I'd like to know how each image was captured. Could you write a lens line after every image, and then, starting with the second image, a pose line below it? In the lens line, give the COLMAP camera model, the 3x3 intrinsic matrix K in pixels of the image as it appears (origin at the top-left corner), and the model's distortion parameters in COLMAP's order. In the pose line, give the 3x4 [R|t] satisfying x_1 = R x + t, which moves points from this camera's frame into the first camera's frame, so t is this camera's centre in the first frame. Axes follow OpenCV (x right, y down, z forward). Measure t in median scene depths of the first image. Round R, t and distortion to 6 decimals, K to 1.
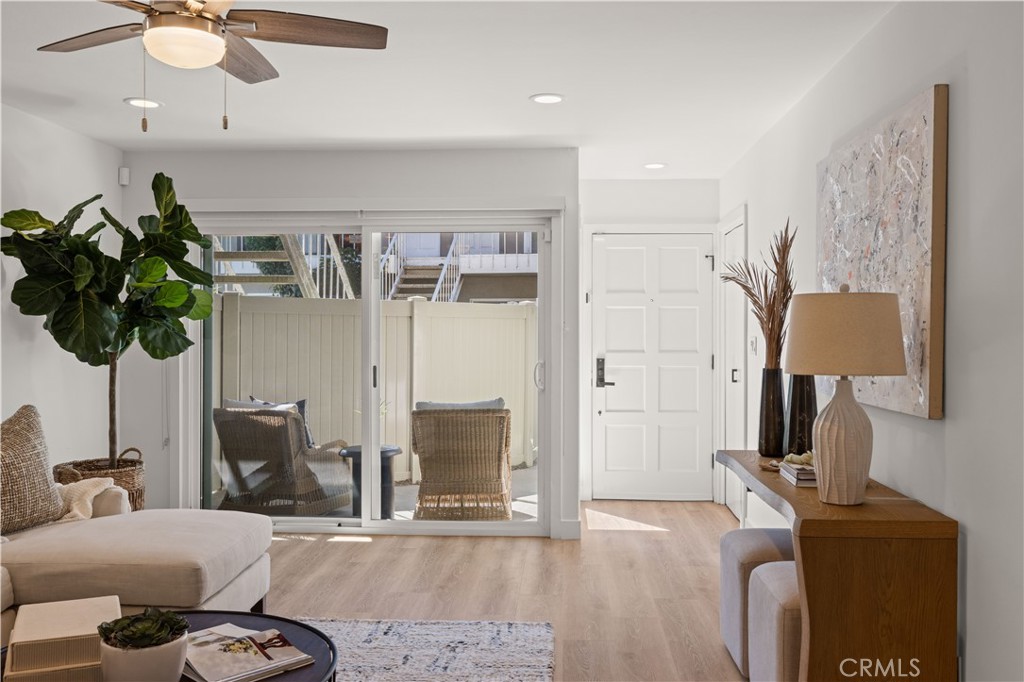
lens RADIAL K [[910.7, 0, 512.9], [0, 910.7, 339.8], [0, 0, 1]] dist [0.003228, 0.000389]
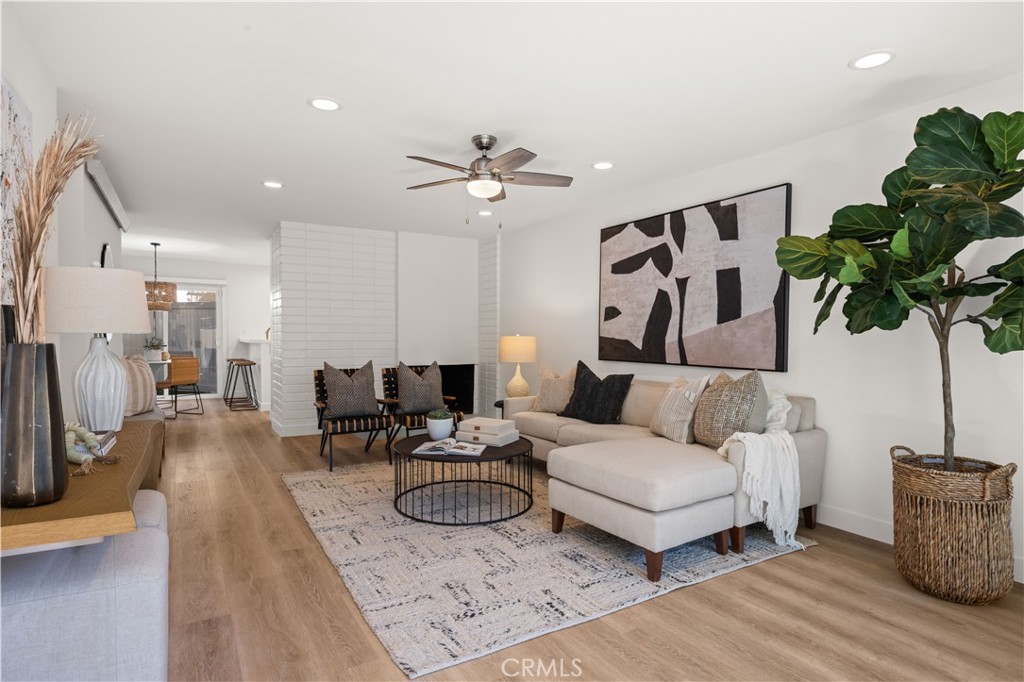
lens RADIAL K [[547.0, 0, 511.8], [0, 547.0, 345.8], [0, 0, 1]] dist [0.000946, 0.000322]
pose [[-0.823047, 0.003621, -0.567962, 0.185699], [-0.010923, 0.999694, 0.022202, 0.016177], [0.567869, 0.024478, -0.822755, 1.131720]]
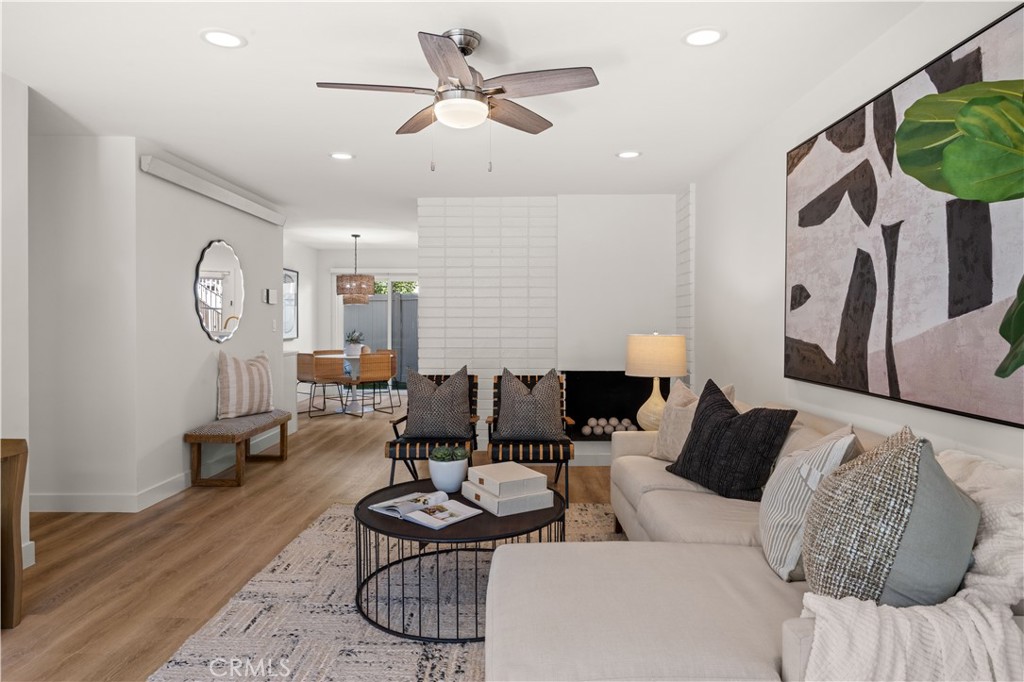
lens RADIAL K [[638.8, 0, 499.0], [0, 638.8, 323.7], [0, 0, 1]] dist [-0.004422, -0.001853]
pose [[-0.999089, -0.002758, -0.042594, -0.193884], [-0.003146, 0.999954, 0.009050, -0.000143], [0.042567, 0.009176, -0.999051, 1.060196]]
